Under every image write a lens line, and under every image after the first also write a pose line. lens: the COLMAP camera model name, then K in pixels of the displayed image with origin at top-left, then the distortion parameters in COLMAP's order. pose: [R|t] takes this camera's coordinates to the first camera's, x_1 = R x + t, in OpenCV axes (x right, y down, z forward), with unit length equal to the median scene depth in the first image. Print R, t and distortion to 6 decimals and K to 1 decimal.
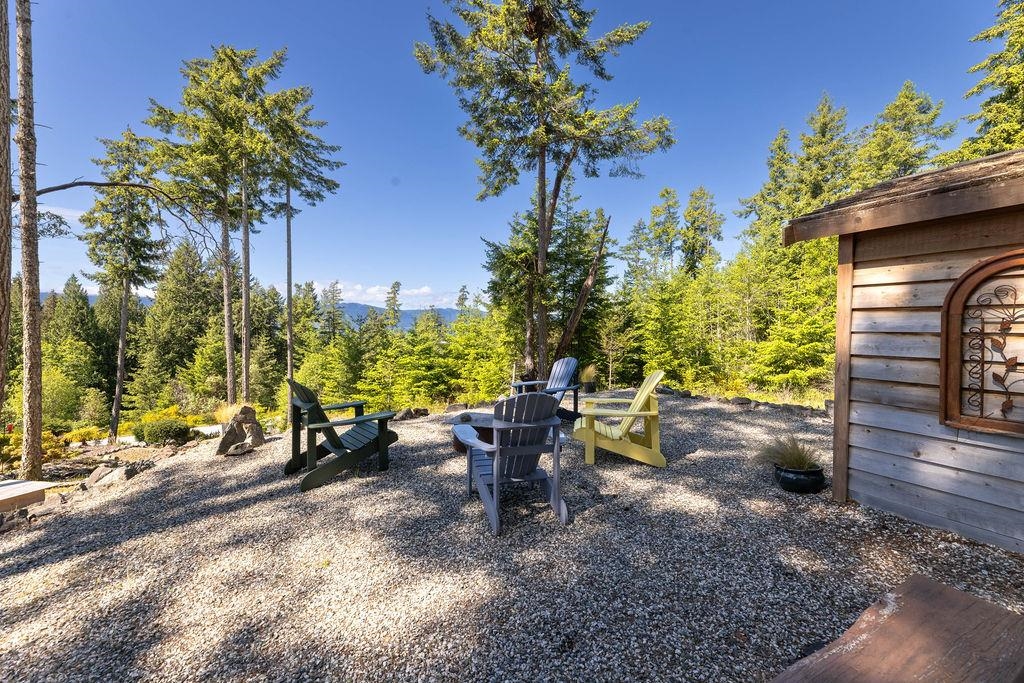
lens RADIAL K [[435.7, 0, 511.0], [0, 435.7, 330.6], [0, 0, 1]] dist [0.000606, -0.000170]
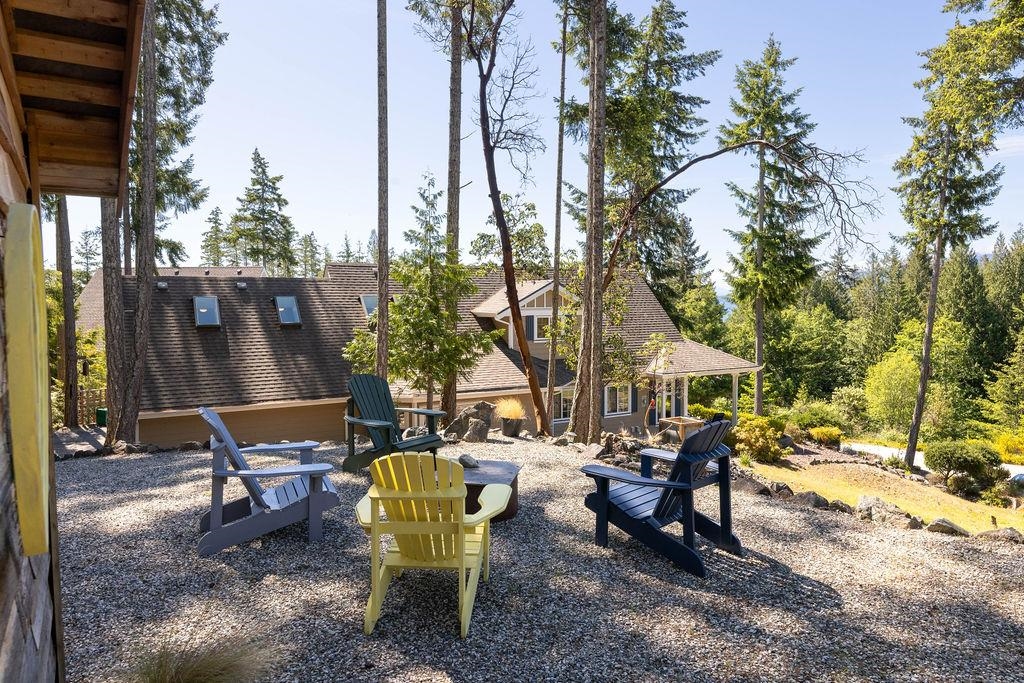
lens RADIAL K [[700.7, 0, 512.0], [0, 700.7, 341.5], [0, 0, 1]] dist [0.001061, 0.000276]
pose [[0.025517, 0.064204, -0.997611, 0.264449], [-0.005736, 0.997928, 0.064077, -0.017711], [0.999658, 0.004087, 0.025832, 0.268710]]
